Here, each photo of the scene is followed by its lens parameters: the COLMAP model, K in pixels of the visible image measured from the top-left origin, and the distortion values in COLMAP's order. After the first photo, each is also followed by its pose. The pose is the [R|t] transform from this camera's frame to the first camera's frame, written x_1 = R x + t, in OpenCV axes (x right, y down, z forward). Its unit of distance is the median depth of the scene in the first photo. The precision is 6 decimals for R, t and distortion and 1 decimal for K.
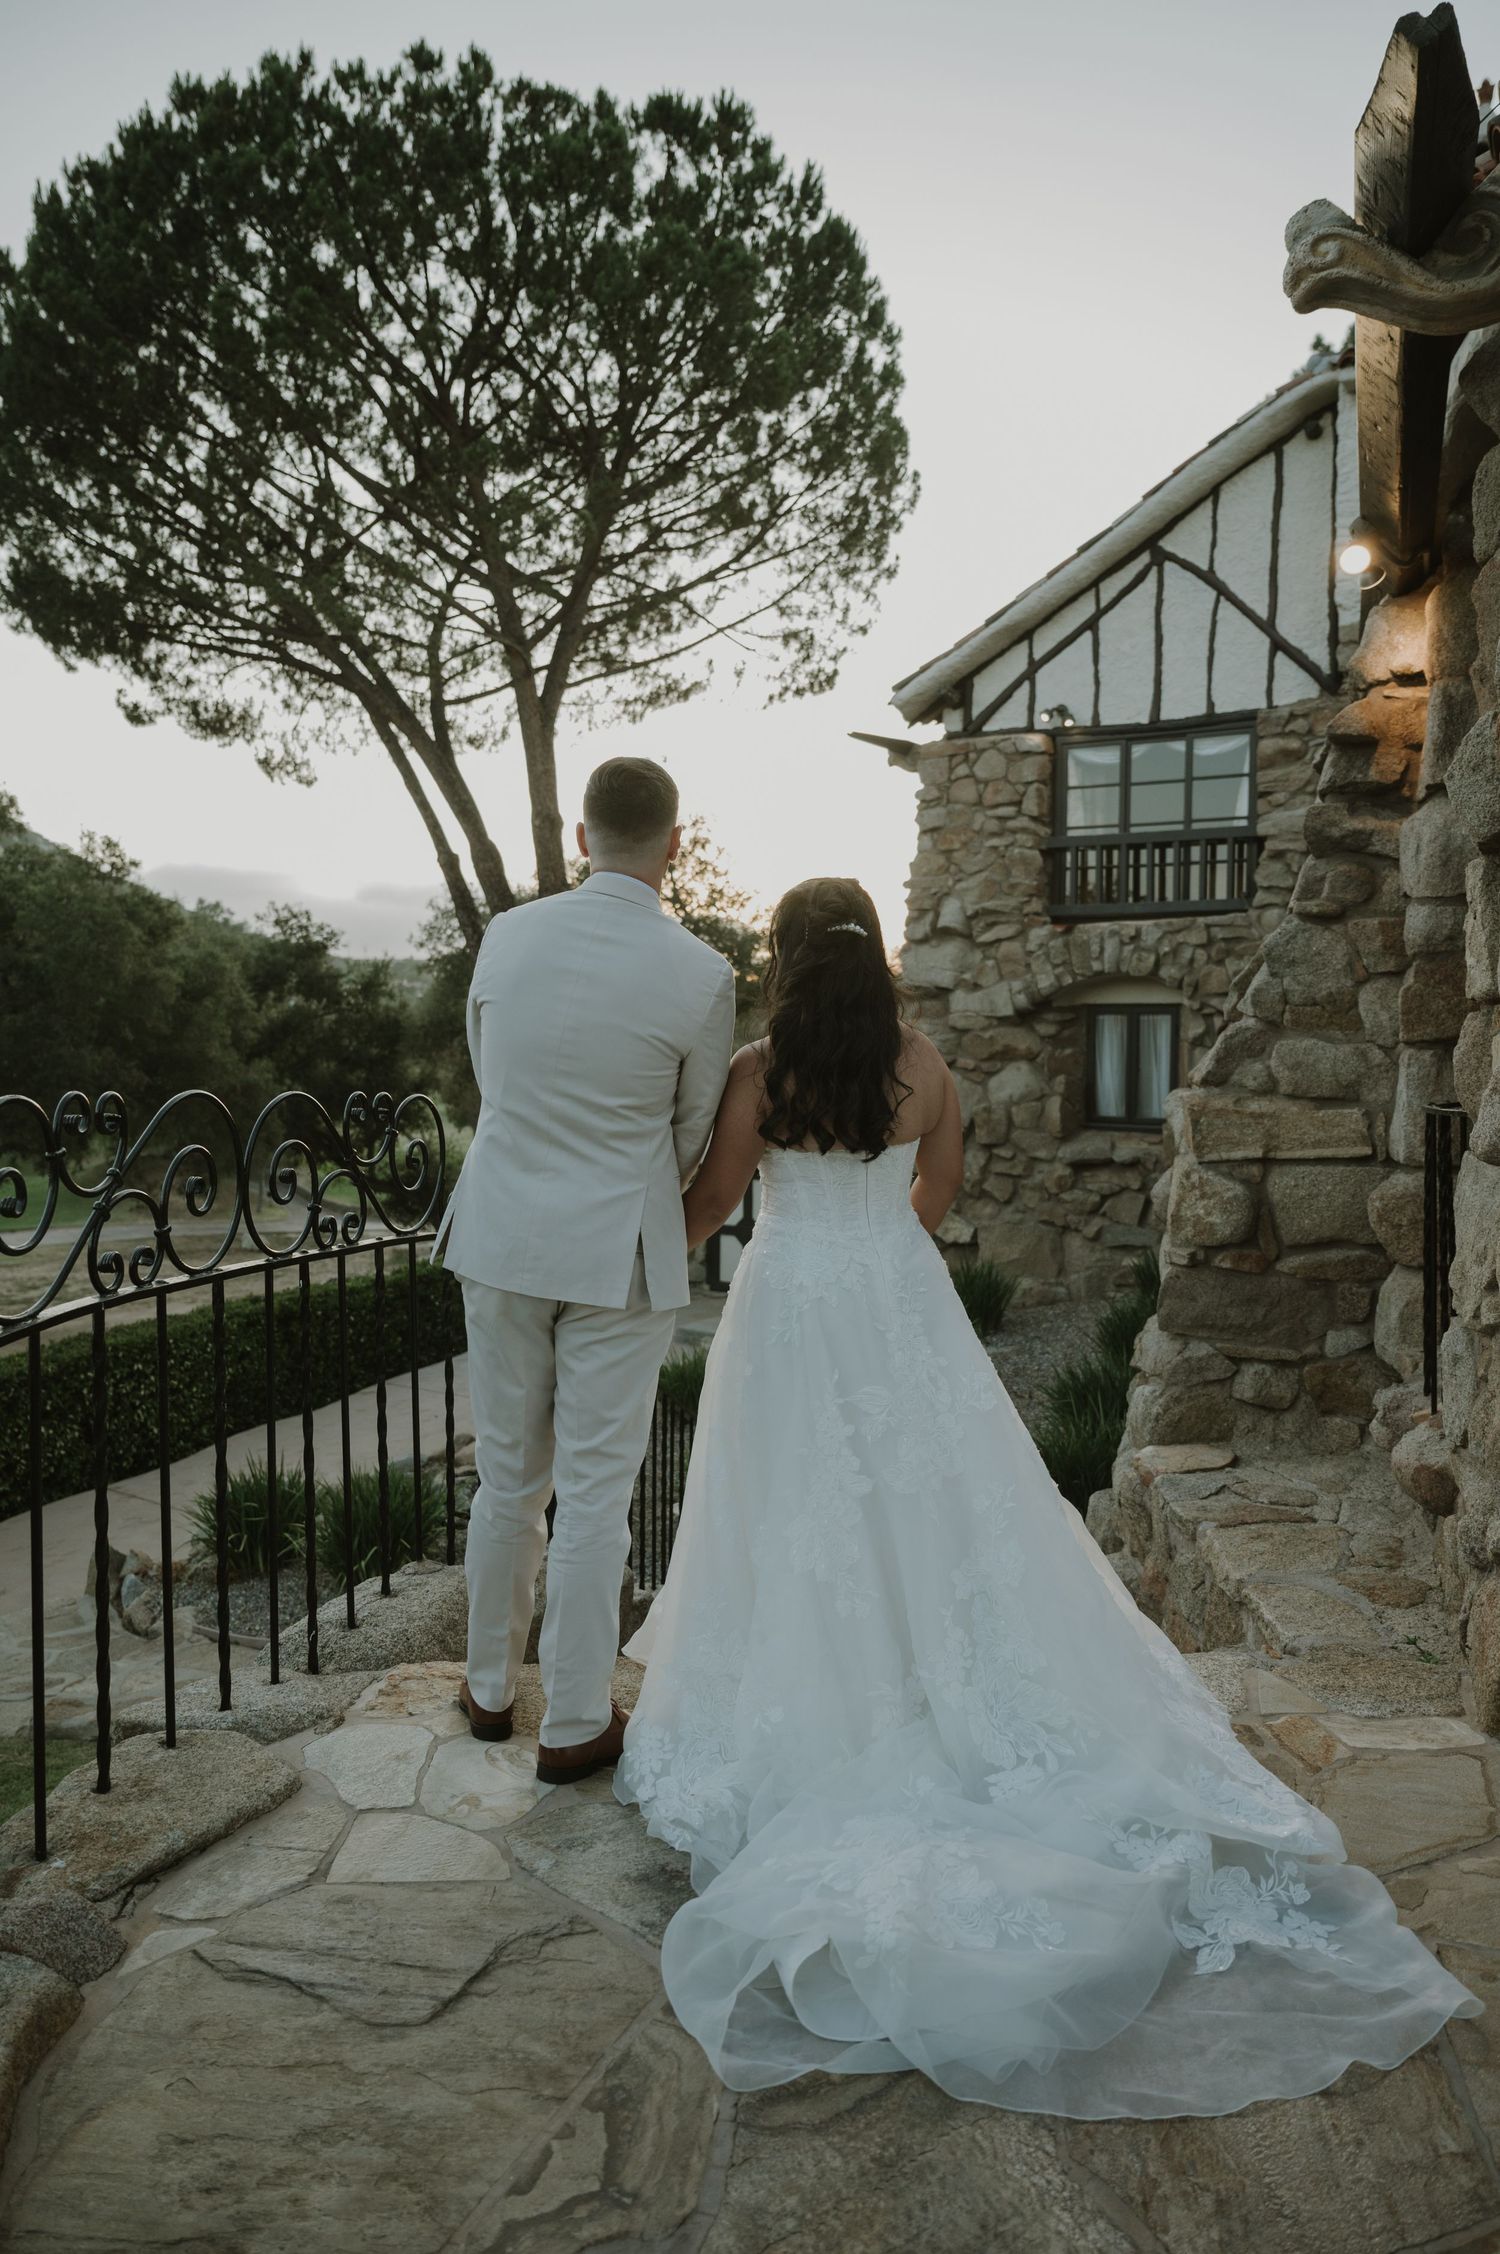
lens RADIAL K [[1641.5, 0, 738.7], [0, 1641.5, 1115.0], [0, 0, 1]] dist [-0.000957, 0.001333]
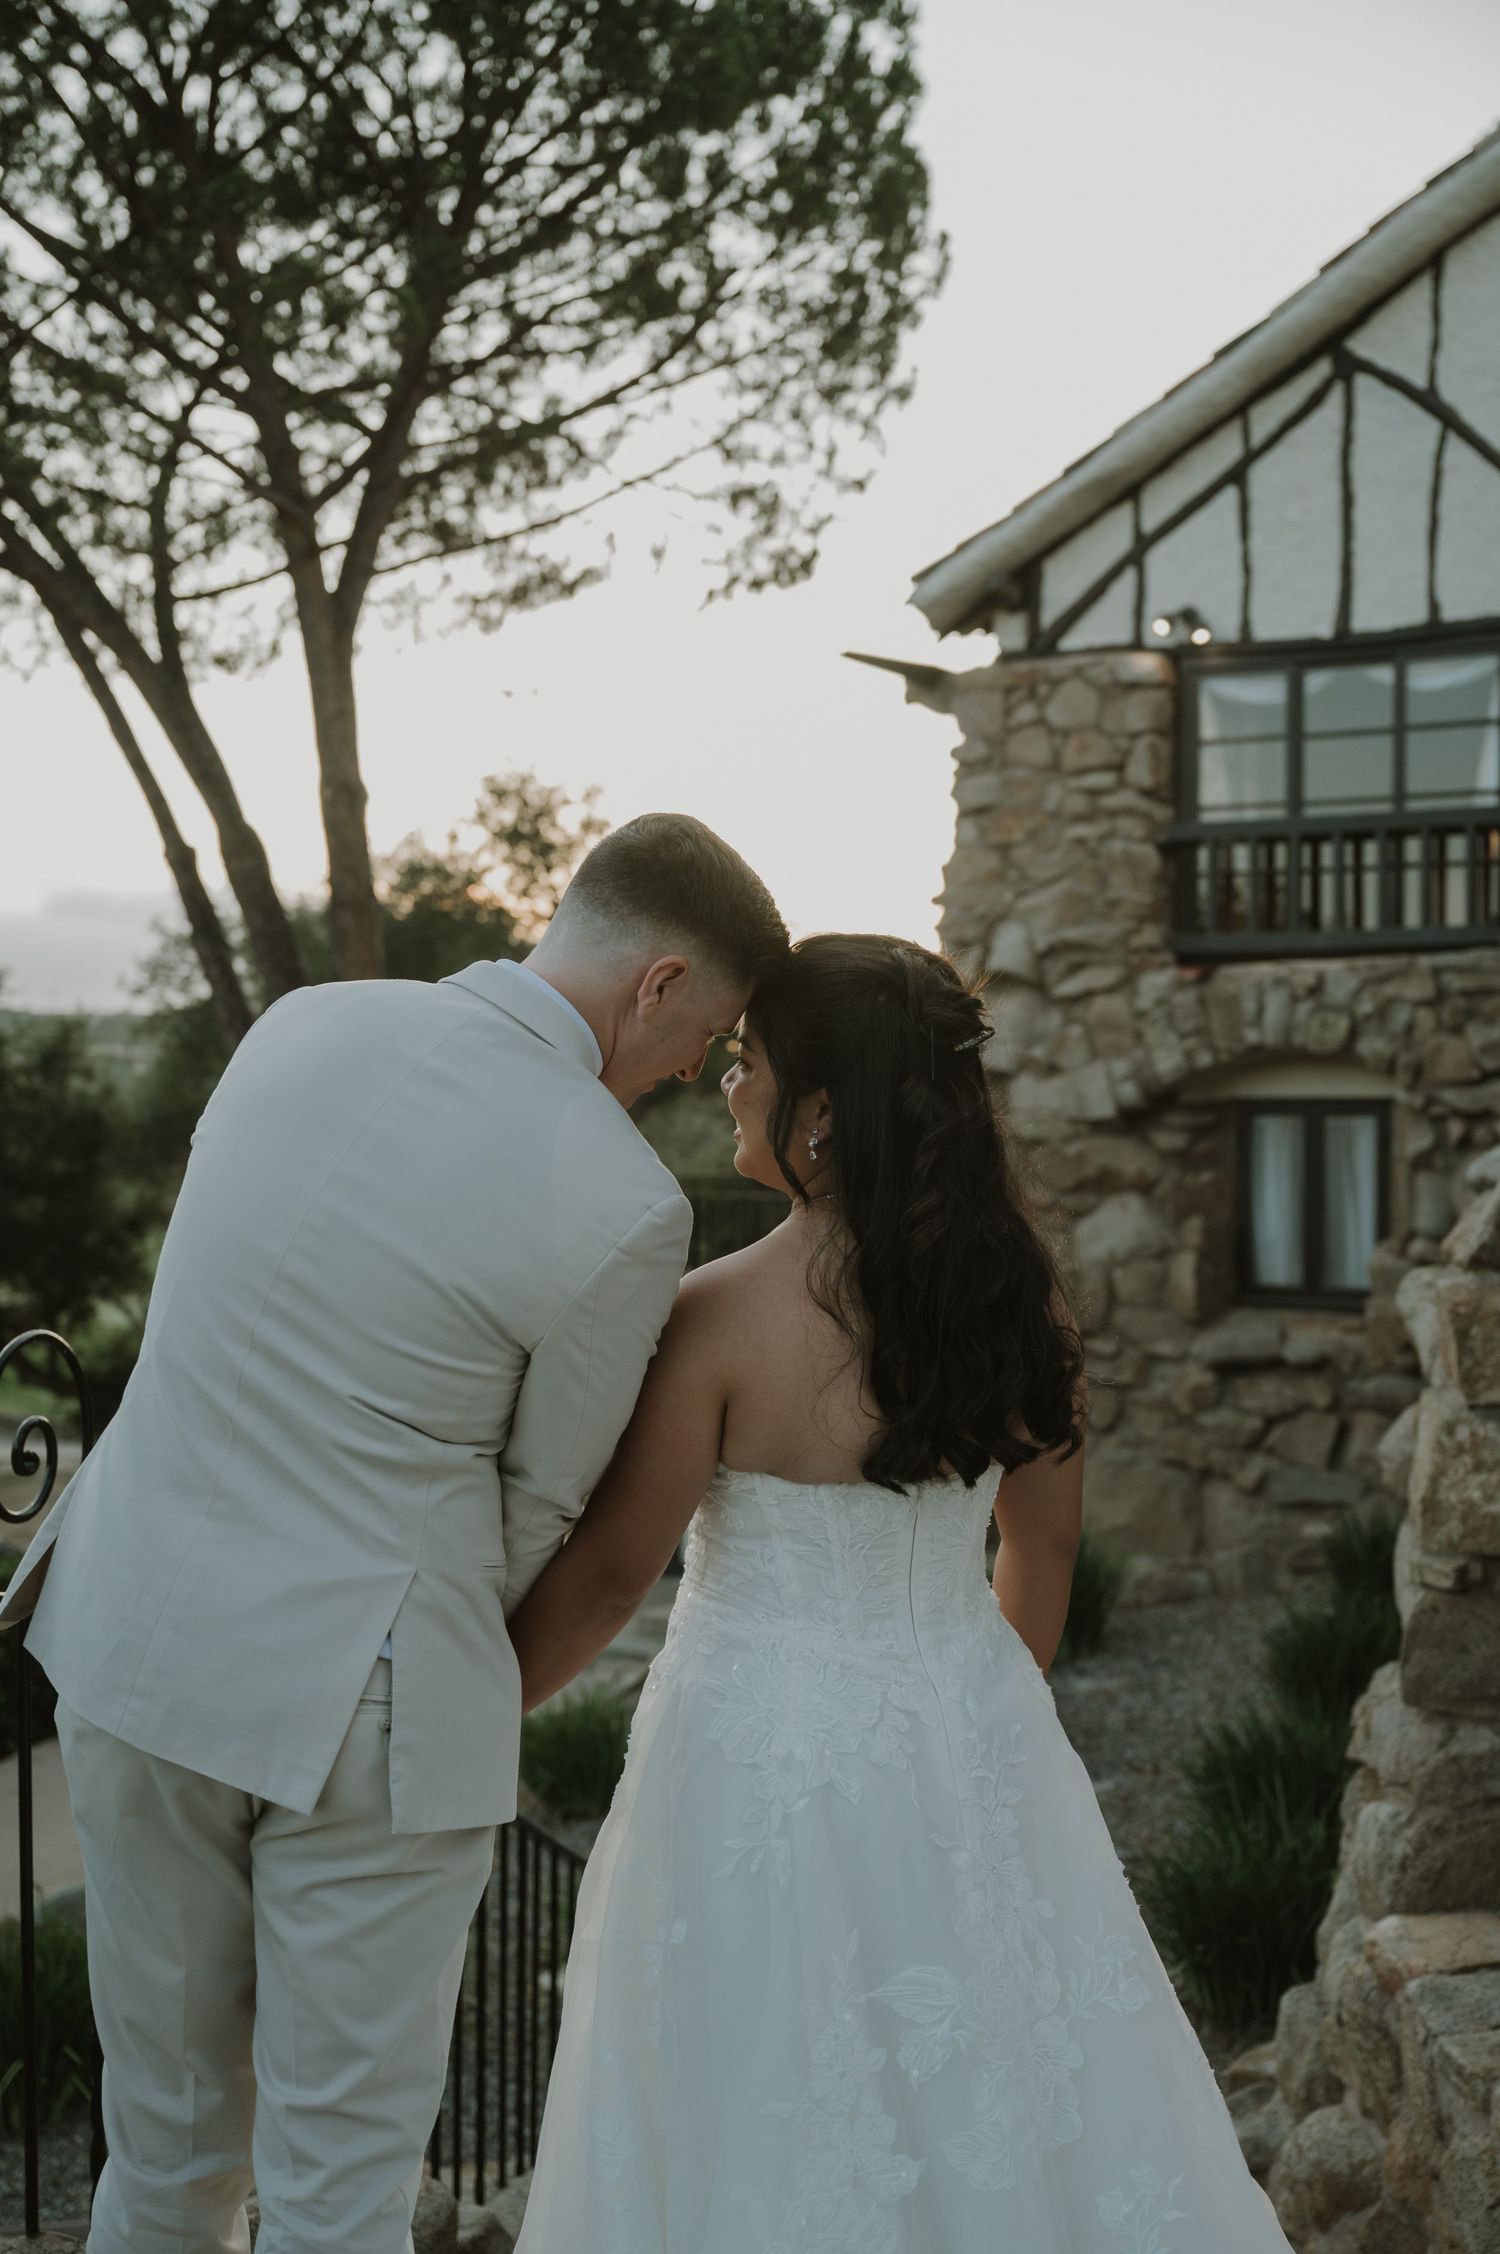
lens RADIAL K [[2608.9, 0, 750.0], [0, 2608.9, 1127.0], [0, 0, 1]] dist [0.023440, -0.028170]
pose [[0.999410, -0.002211, 0.034263, 0.000911], [0.003850, 0.998848, -0.047838, -0.011904], [-0.034118, 0.047941, 0.998267, 0.049729]]
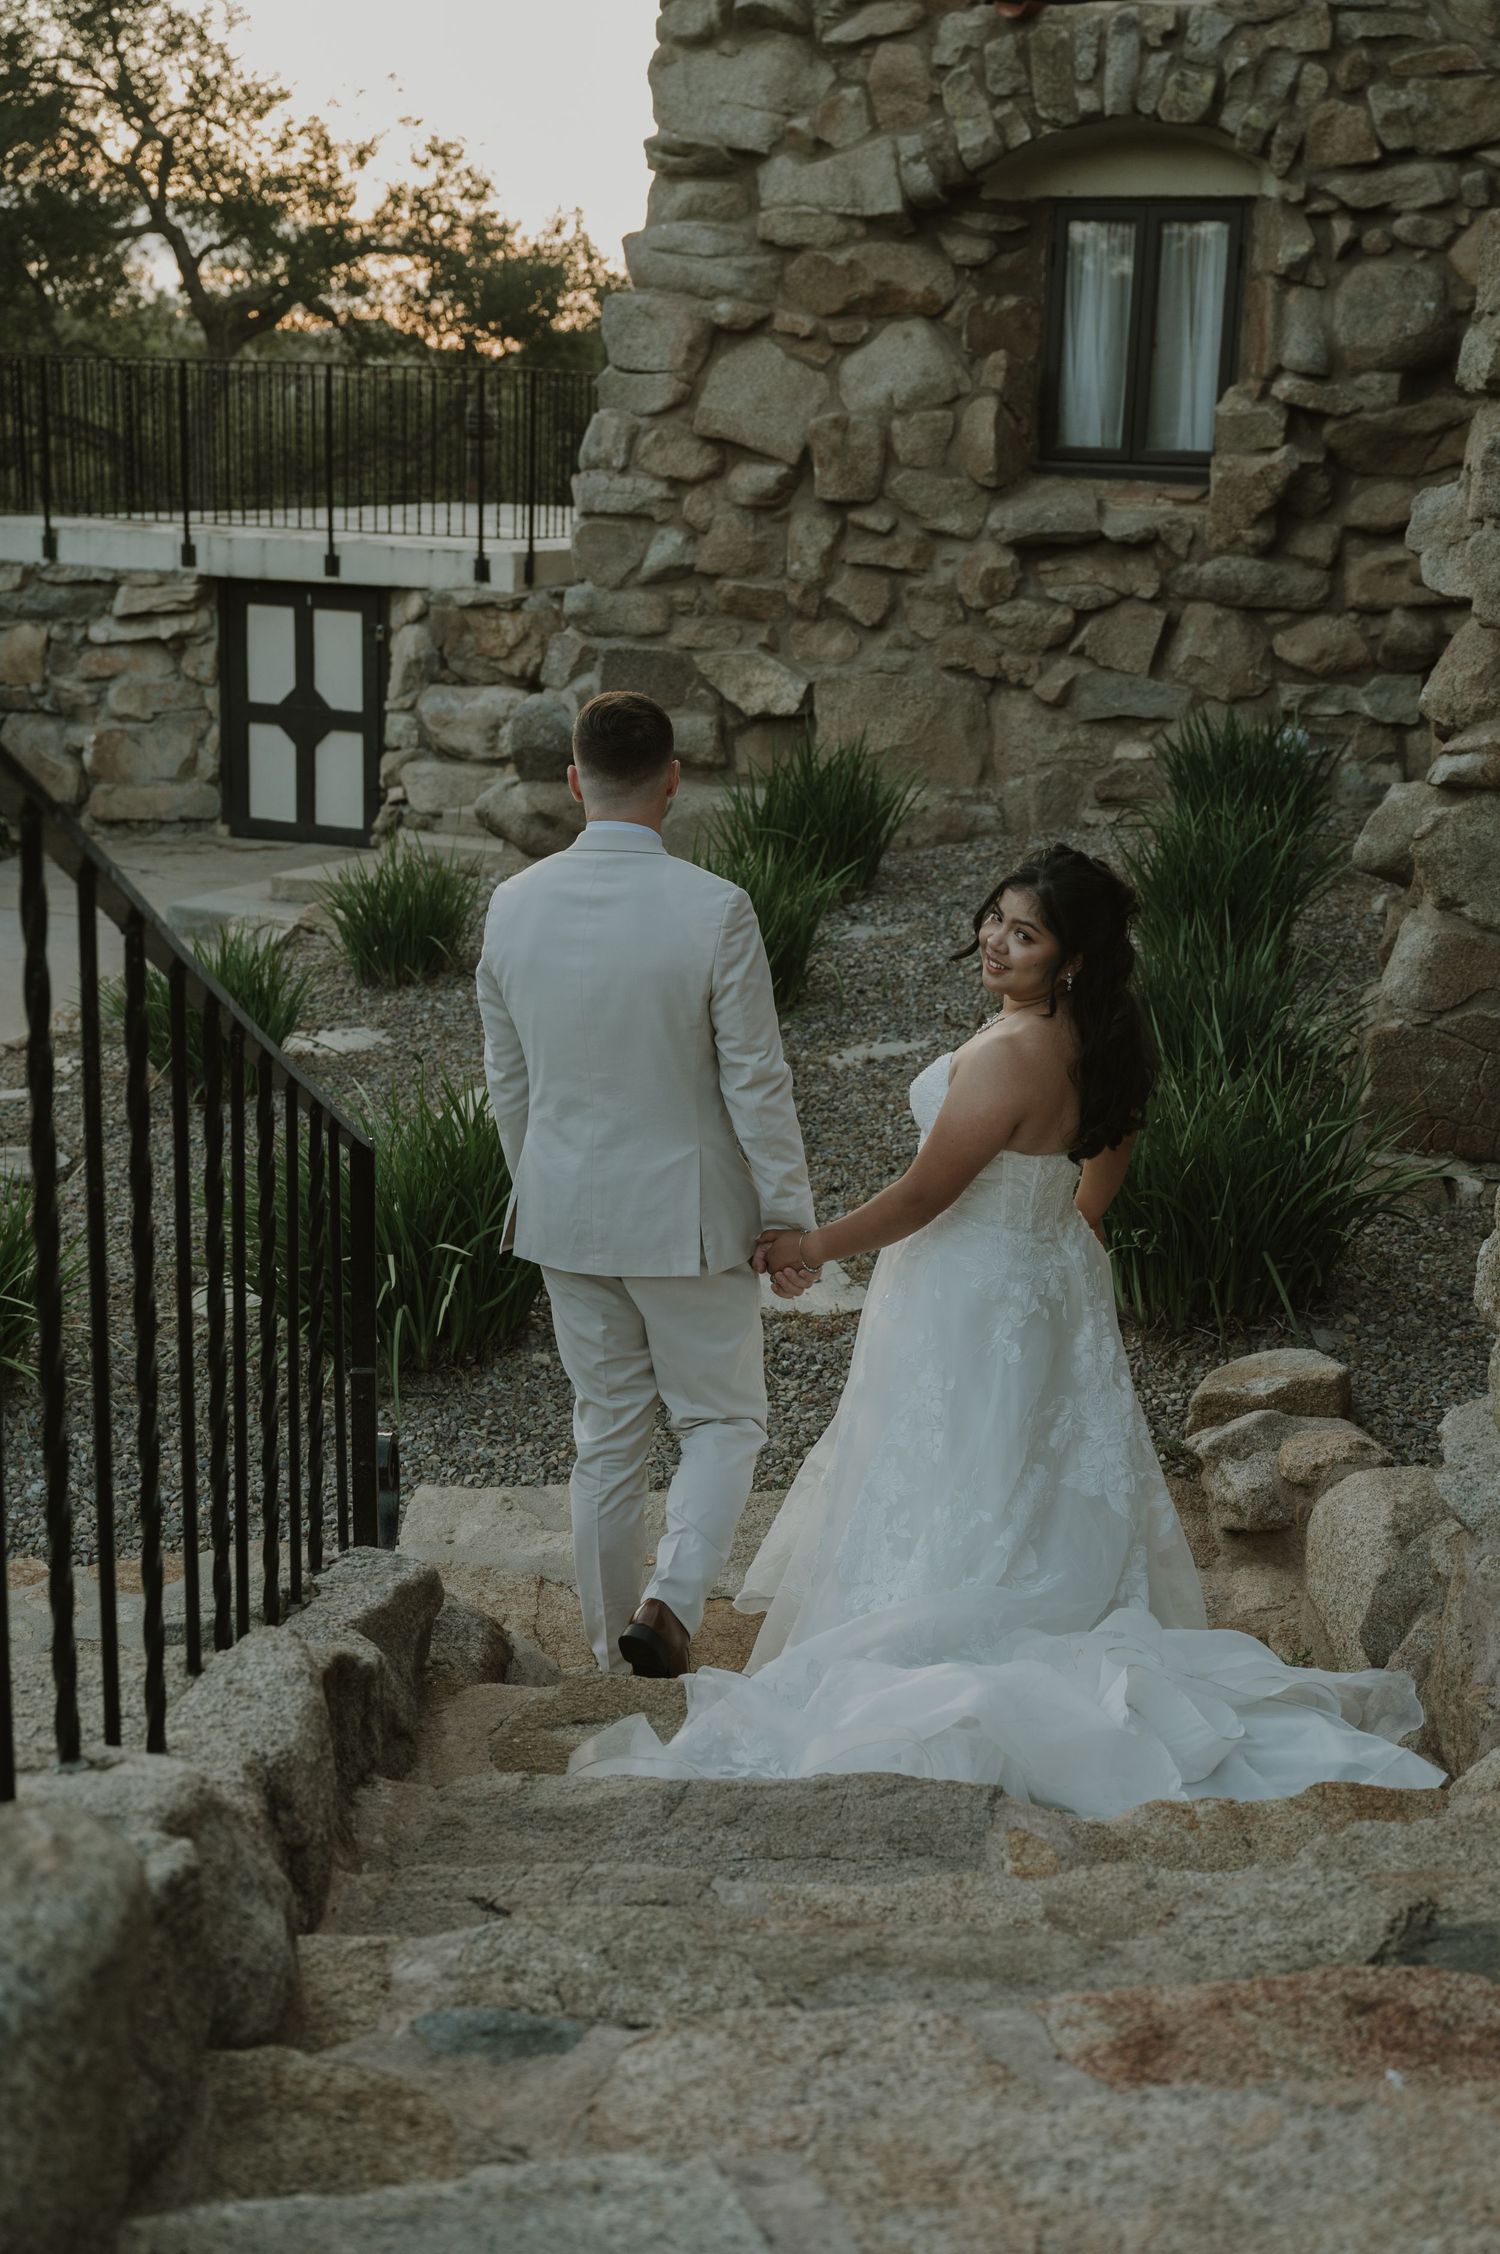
lens RADIAL K [[2546.3, 0, 750.0], [0, 2546.3, 1127.0], [0, 0, 1]] dist [0.003510, 0.013745]
pose [[0.980746, -0.024537, 0.193739, -0.018821], [-0.014564, 0.980122, 0.197858, 0.049403], [-0.194742, -0.196871, 0.960894, 0.269091]]
